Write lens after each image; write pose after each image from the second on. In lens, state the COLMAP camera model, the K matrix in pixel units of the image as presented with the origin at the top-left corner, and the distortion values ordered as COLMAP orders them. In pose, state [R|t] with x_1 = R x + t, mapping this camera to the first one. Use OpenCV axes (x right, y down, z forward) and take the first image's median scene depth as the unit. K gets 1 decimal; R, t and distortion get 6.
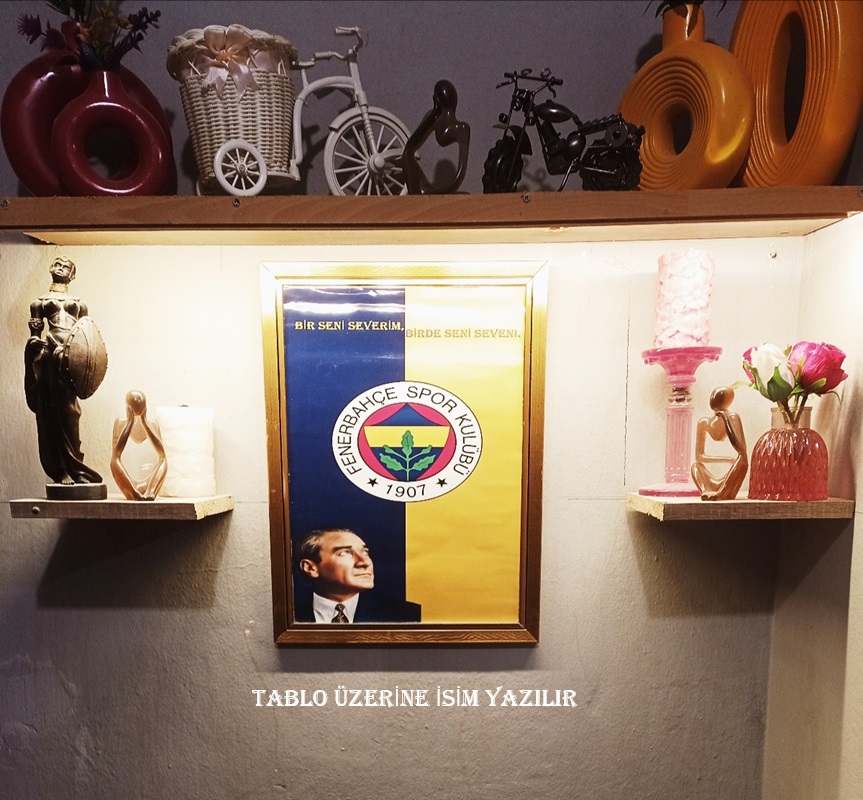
lens RADIAL K [[857.8, 0, 432.5], [0, 857.8, 574.9], [0, 0, 1]] dist [0.024554, -0.020711]
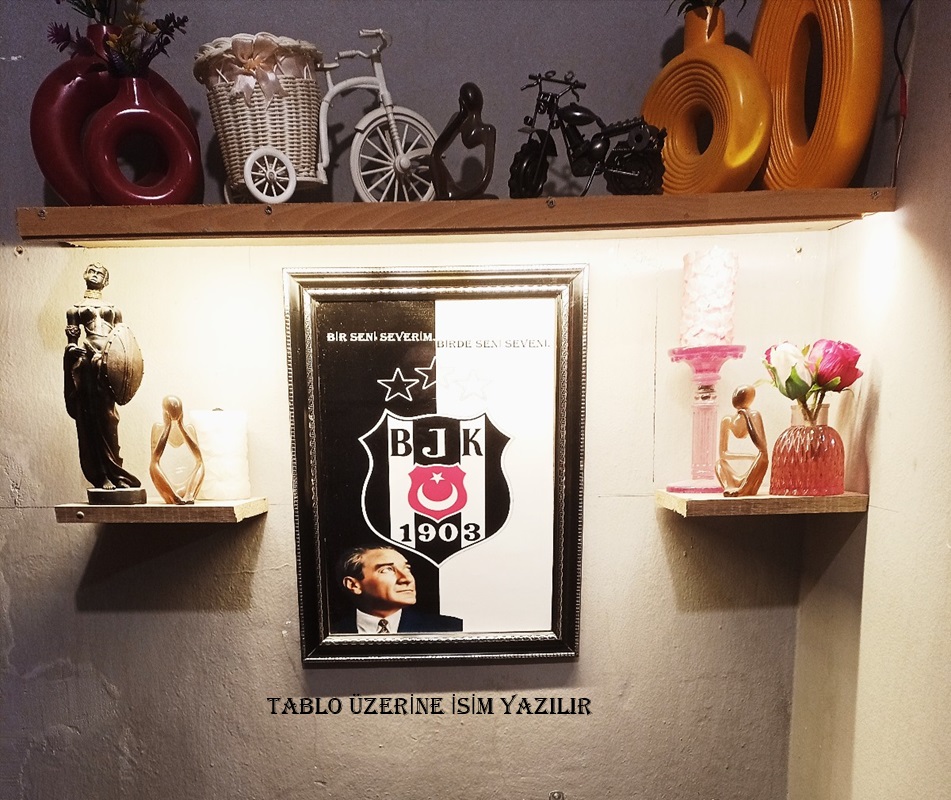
lens RADIAL K [[950.7, 0, 477.0], [0, 950.7, 635.9], [0, 0, 1]] dist [0.016348, -0.014880]
pose [[0.999824, -0.015391, 0.010689, 0.000344], [0.014729, 0.998121, 0.059478, 0.008341], [-0.011584, -0.059310, 0.998172, -0.150922]]
